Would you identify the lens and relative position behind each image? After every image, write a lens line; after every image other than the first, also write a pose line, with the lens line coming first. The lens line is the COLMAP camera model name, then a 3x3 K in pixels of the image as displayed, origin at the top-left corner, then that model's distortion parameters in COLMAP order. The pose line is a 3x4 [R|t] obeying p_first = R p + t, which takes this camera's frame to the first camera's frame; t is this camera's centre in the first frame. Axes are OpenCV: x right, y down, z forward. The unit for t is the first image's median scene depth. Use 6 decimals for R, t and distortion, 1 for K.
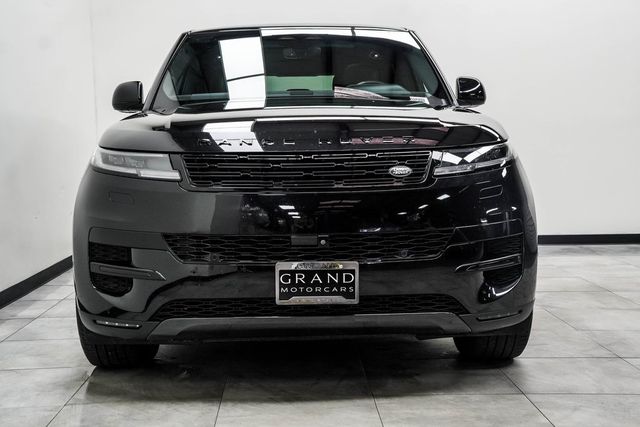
lens RADIAL K [[918.0, 0, 320.8], [0, 918.0, 215.3], [0, 0, 1]] dist [-0.004776, 0.000000]
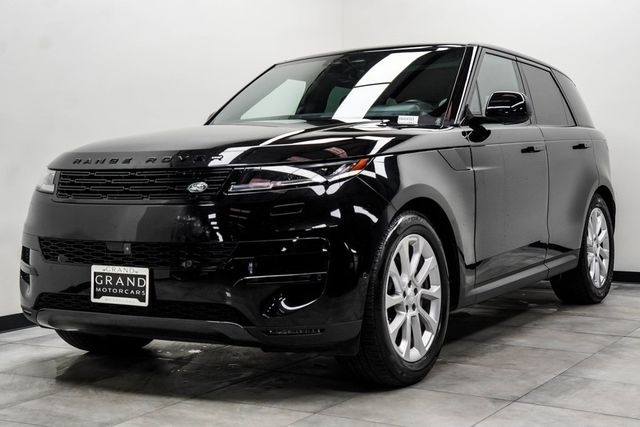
lens RADIAL K [[934.9, 0, 322.7], [0, 934.9, 212.9], [0, 0, 1]] dist [0.190380, 0.000000]
pose [[0.840184, 0.024977, -0.541726, 0.827916], [-0.034261, 0.999388, -0.007060, -0.015563], [0.541218, 0.024492, 0.840526, 0.155878]]
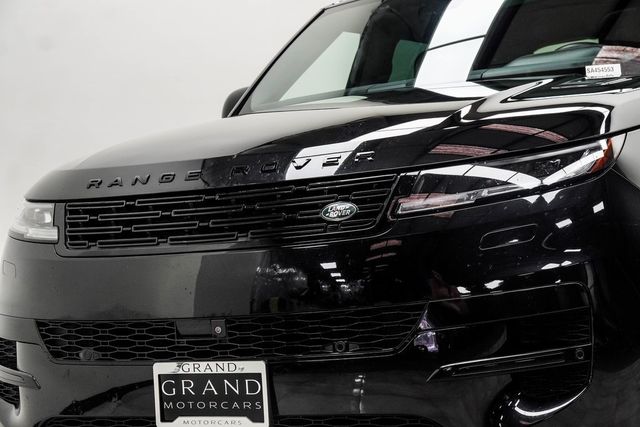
lens RADIAL K [[1408.2, 0, 317.5], [0, 1408.2, 211.2], [0, 0, 1]] dist [0.125089, 0.000000]
pose [[0.871629, -0.052868, -0.487307, 0.542202], [0.040023, 0.998523, -0.036743, -0.014497], [0.488530, 0.012523, 0.872457, 0.178377]]
